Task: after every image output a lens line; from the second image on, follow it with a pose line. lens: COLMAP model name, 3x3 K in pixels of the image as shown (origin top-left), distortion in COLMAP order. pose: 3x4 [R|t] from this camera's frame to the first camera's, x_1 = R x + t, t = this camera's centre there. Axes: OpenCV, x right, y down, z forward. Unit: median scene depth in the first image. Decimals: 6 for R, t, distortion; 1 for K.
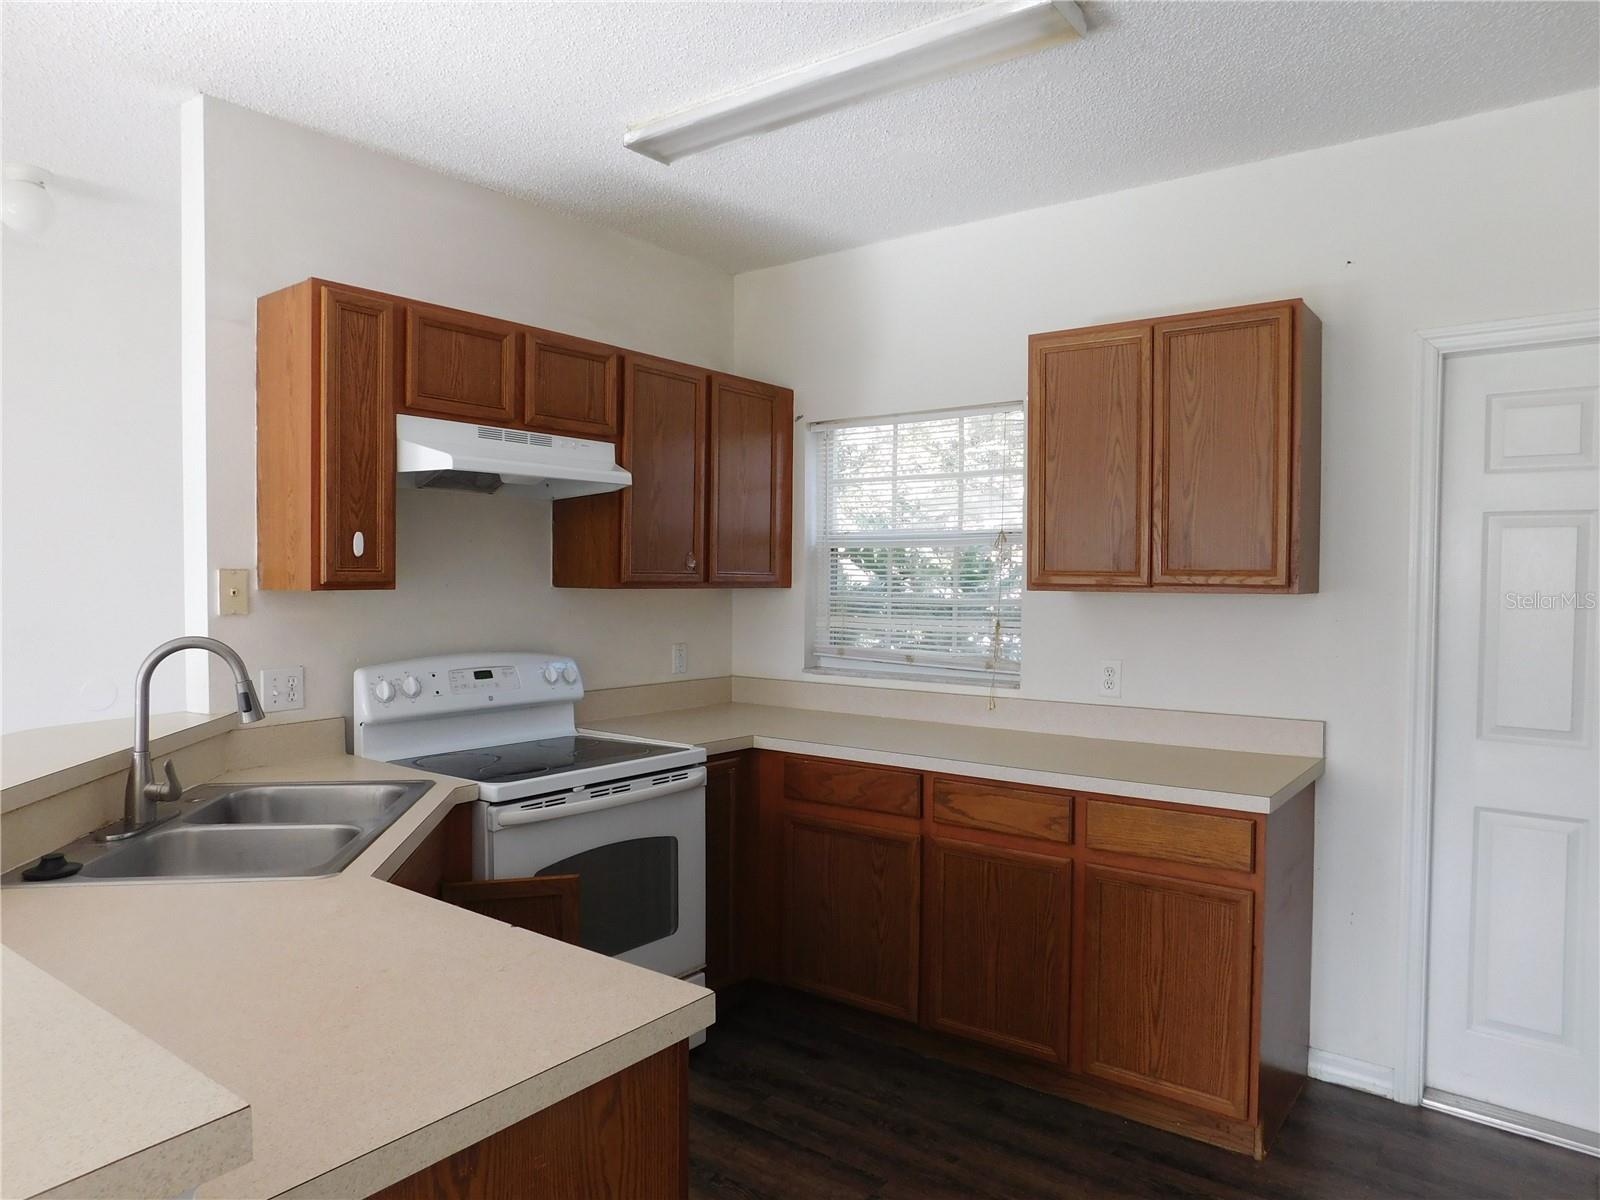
lens RADIAL K [[1074.0, 0, 788.8], [0, 1074.0, 596.1], [0, 0, 1]] dist [-0.053988, 0.039783]
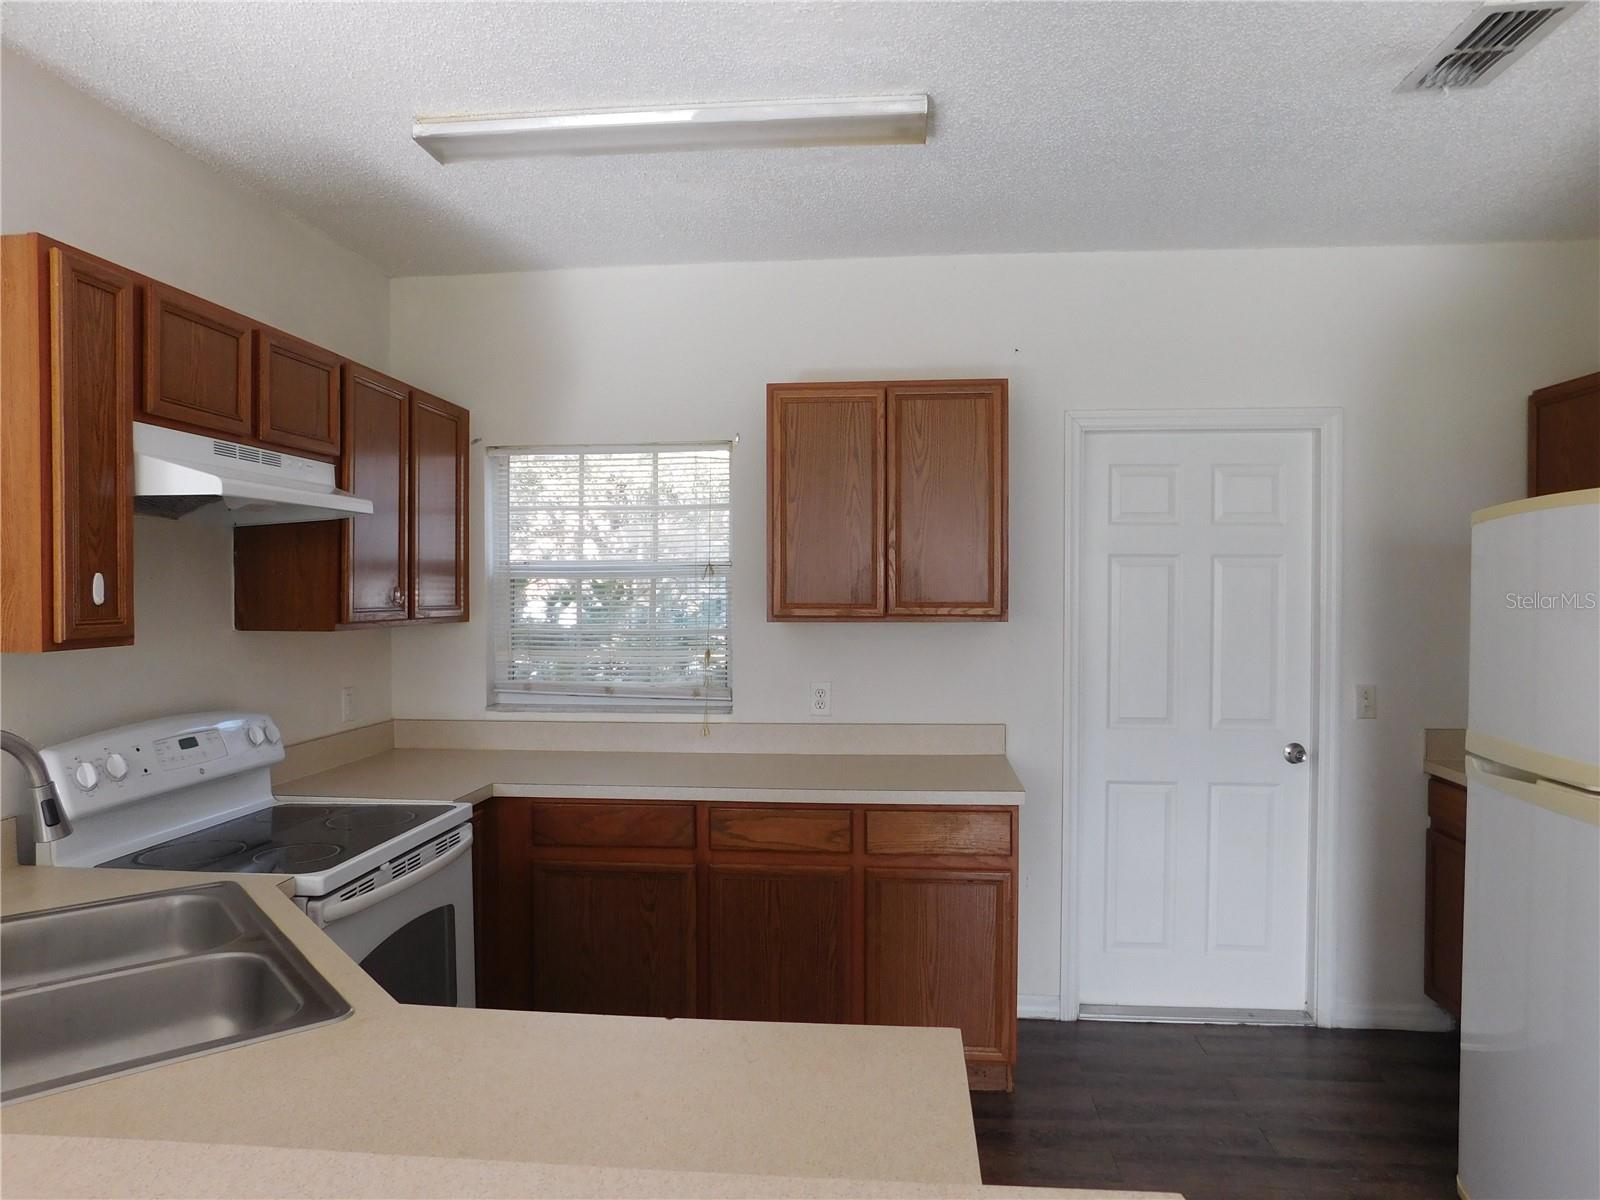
lens RADIAL K [[1074.0, 0, 791.2], [0, 1074.0, 598.9], [0, 0, 1]] dist [-0.053988, 0.039783]
pose [[0.850200, -0.015208, 0.526240, -0.341263], [0.019493, 0.999807, -0.002599, -0.026669], [-0.526099, 0.012467, 0.850332, 0.079376]]
